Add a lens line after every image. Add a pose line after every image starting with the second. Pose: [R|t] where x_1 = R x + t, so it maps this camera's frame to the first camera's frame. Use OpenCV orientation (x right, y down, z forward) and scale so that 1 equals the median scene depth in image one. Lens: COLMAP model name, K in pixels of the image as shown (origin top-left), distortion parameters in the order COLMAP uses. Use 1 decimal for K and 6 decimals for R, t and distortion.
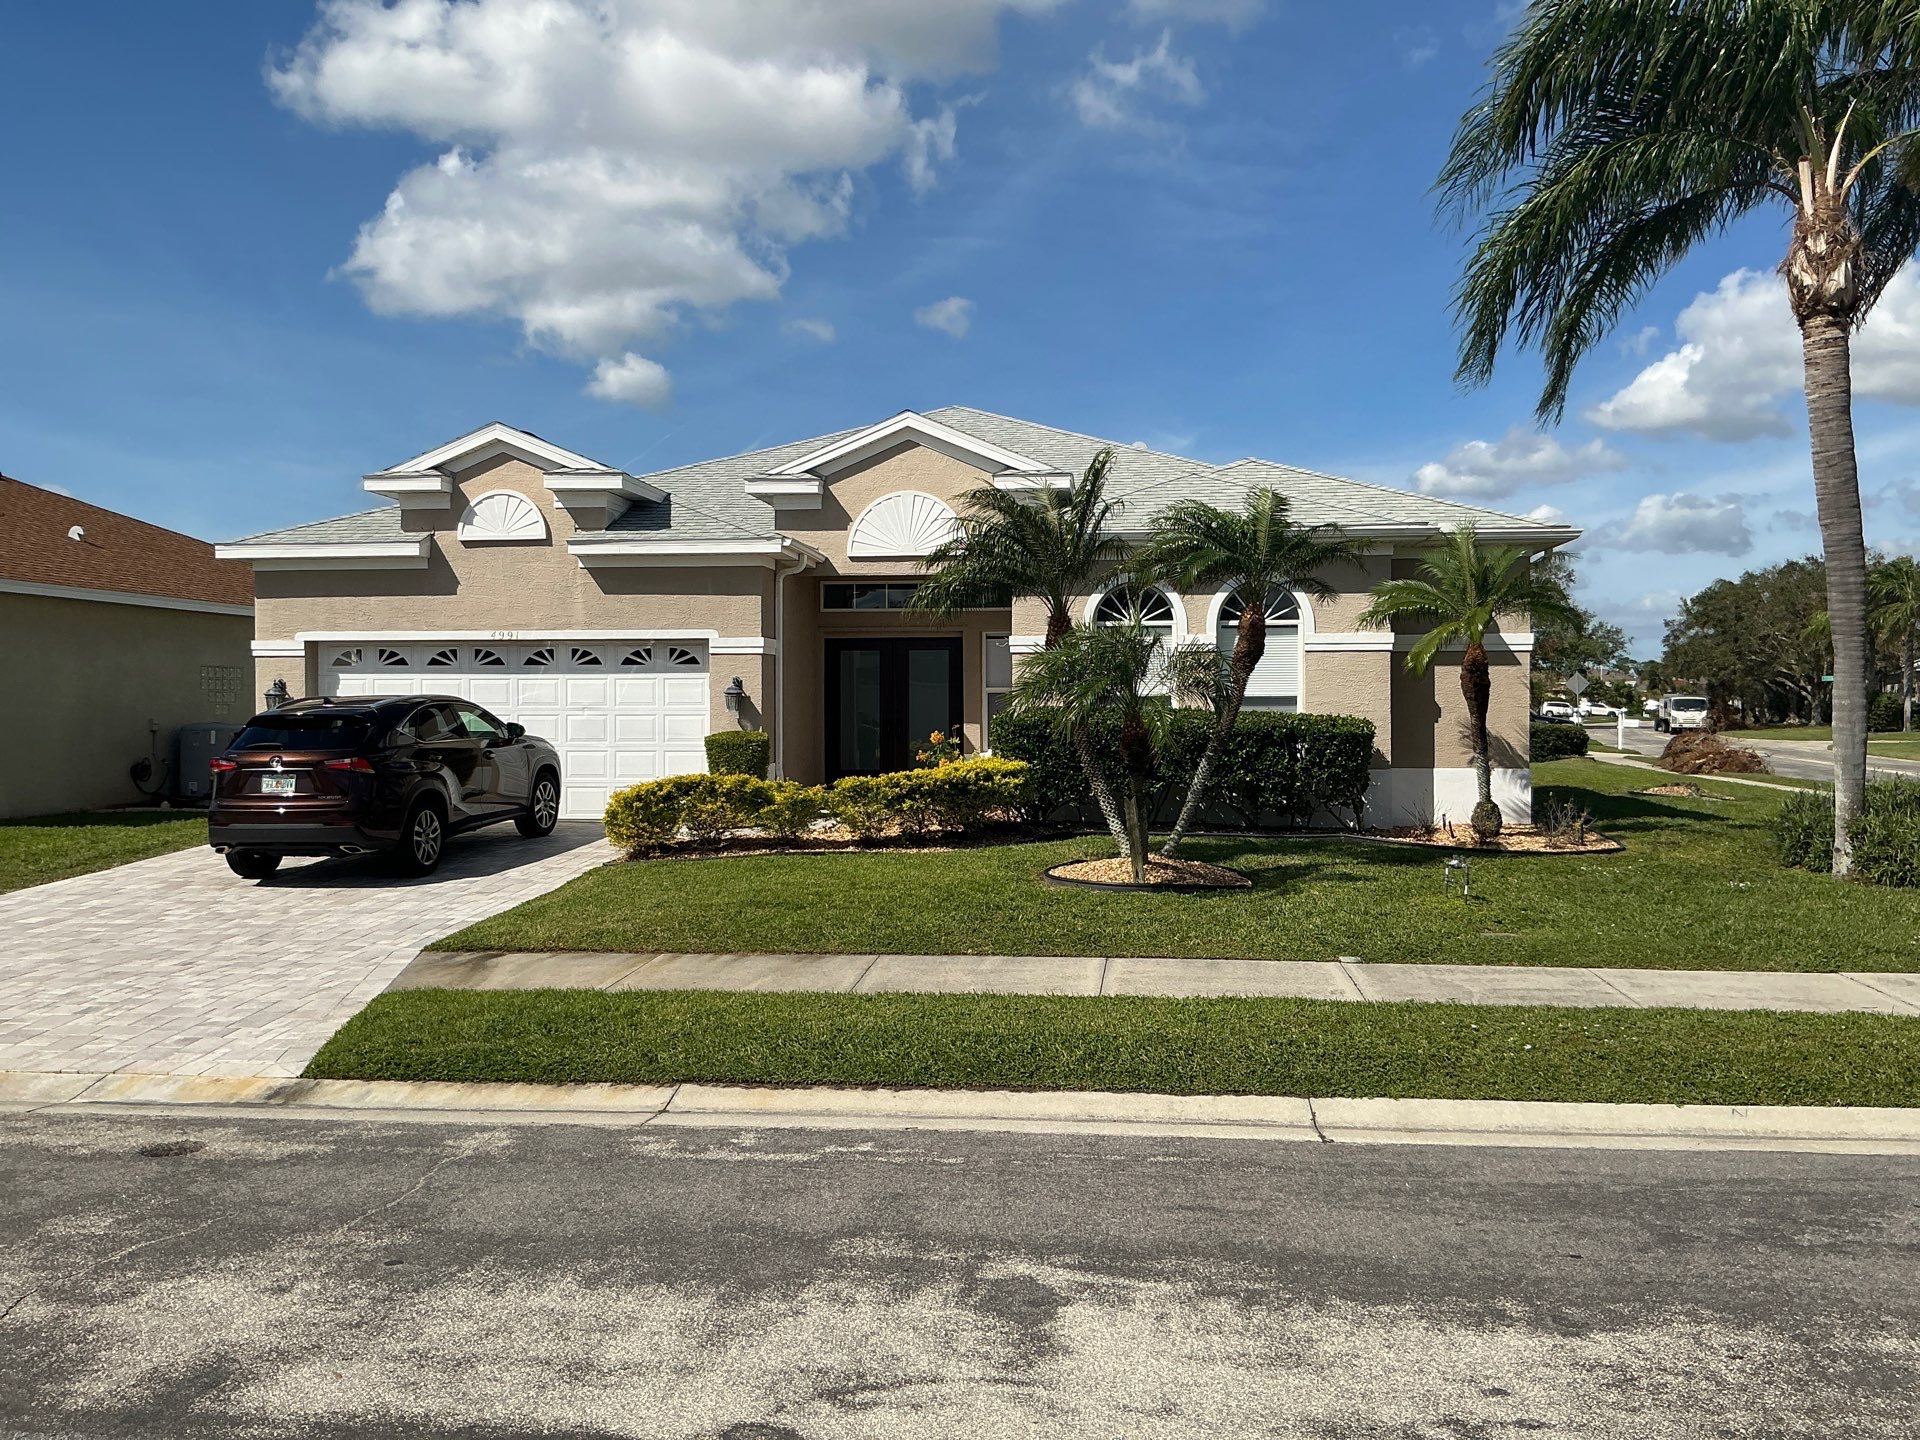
lens RADIAL K [[1759.0, 0, 960.0], [0, 1759.0, 720.0], [0, 0, 1]] dist [0.083705, 0.000156]
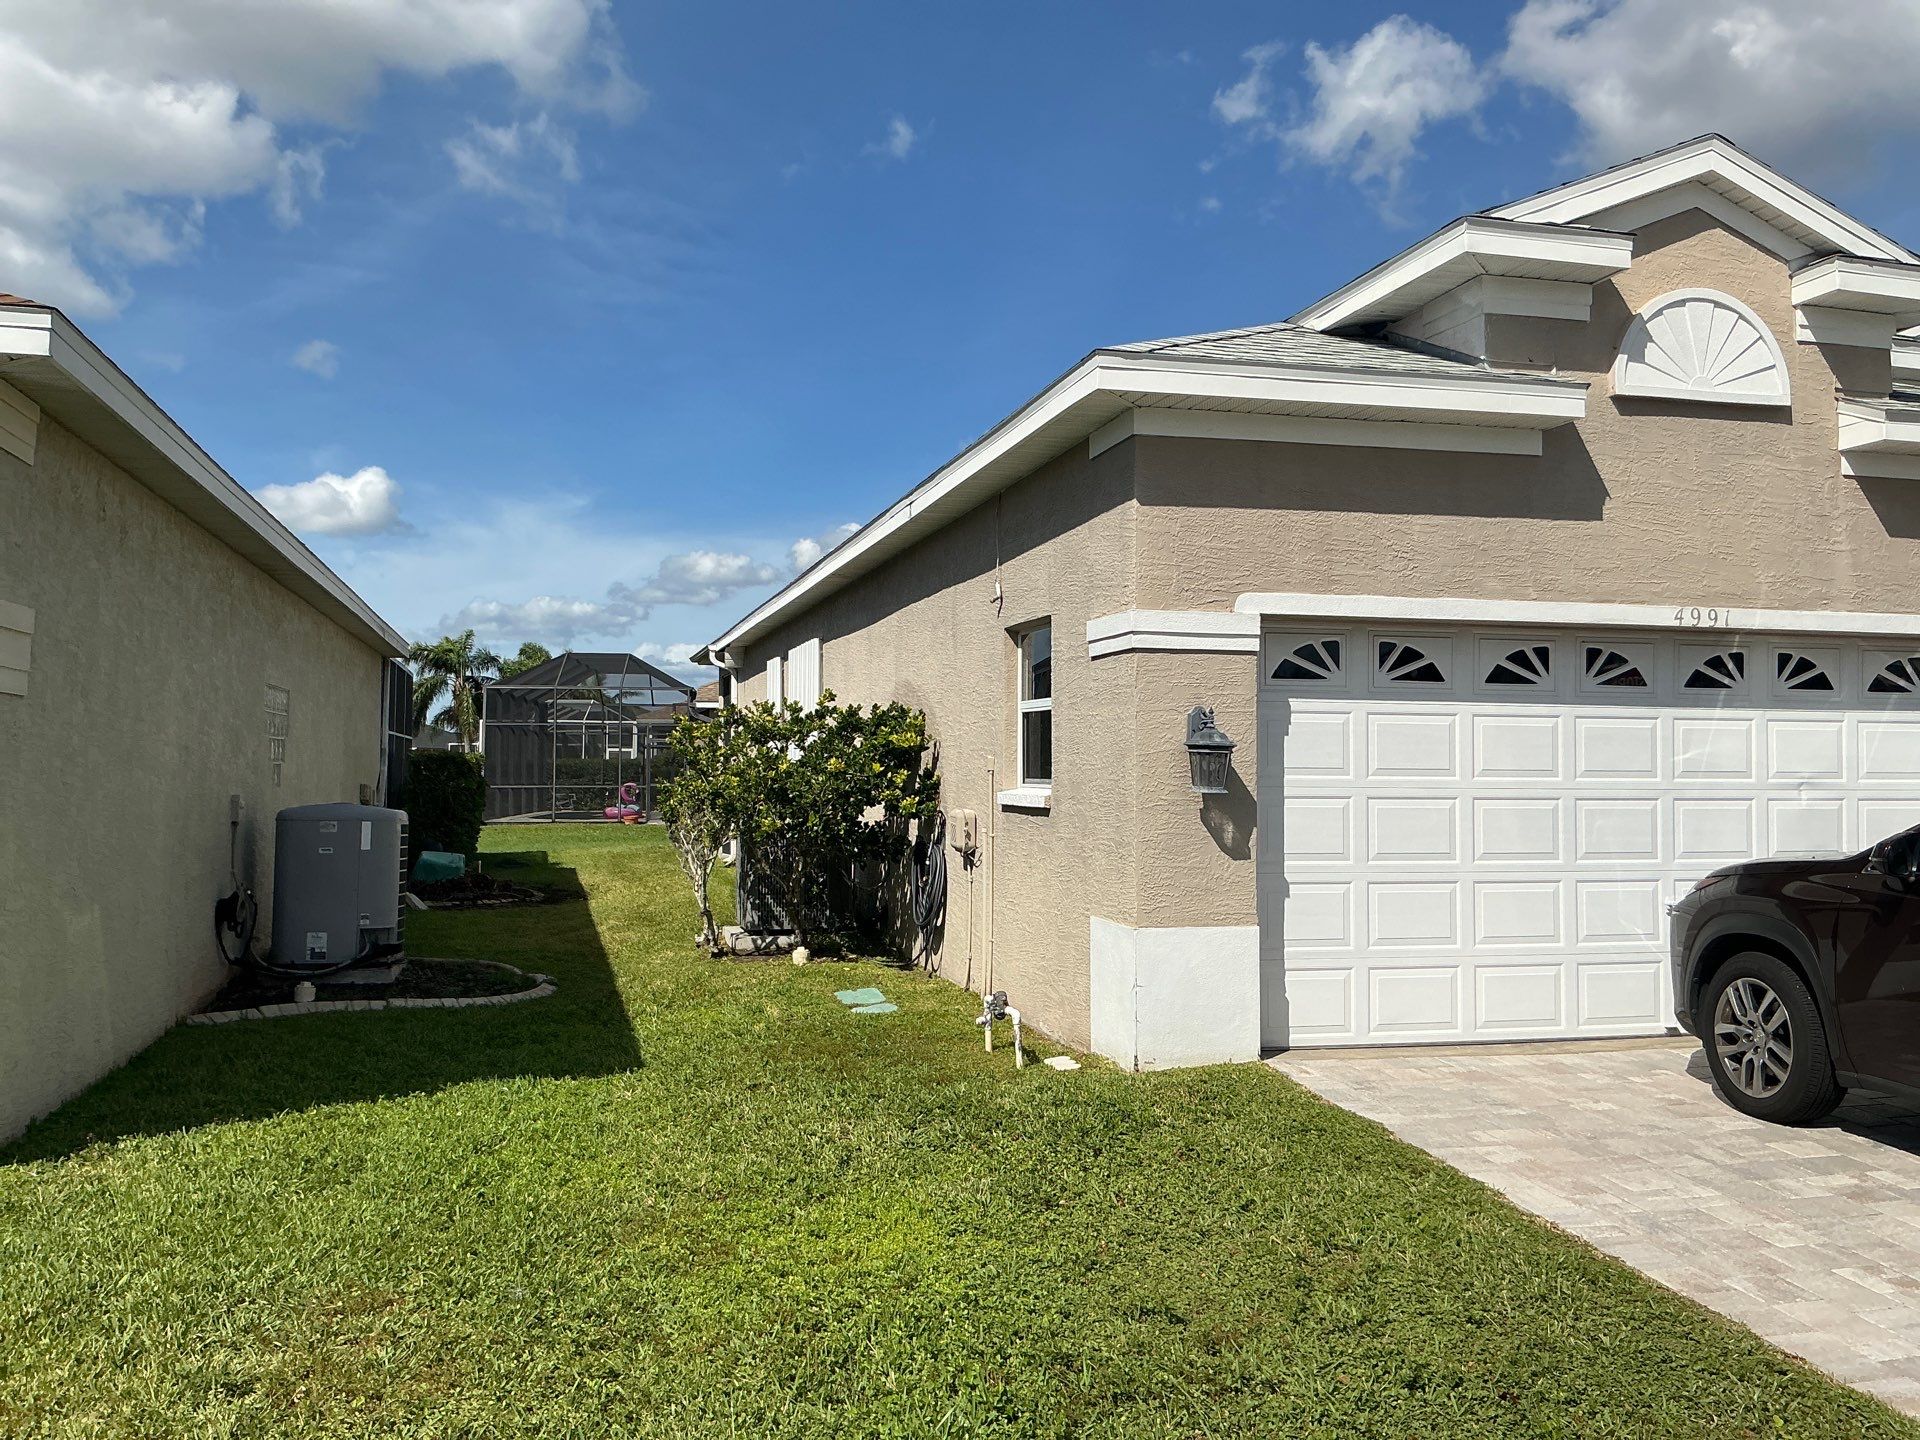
lens RADIAL K [[1670.1, 0, 960.0], [0, 1670.1, 720.0], [0, 0, 1]] dist [-0.033459, 0.001030]
pose [[0.919670, 0.016723, 0.392336, -0.576707], [-0.002916, 0.999356, -0.035763, -0.007142], [-0.392682, 0.031746, 0.919126, 0.681999]]
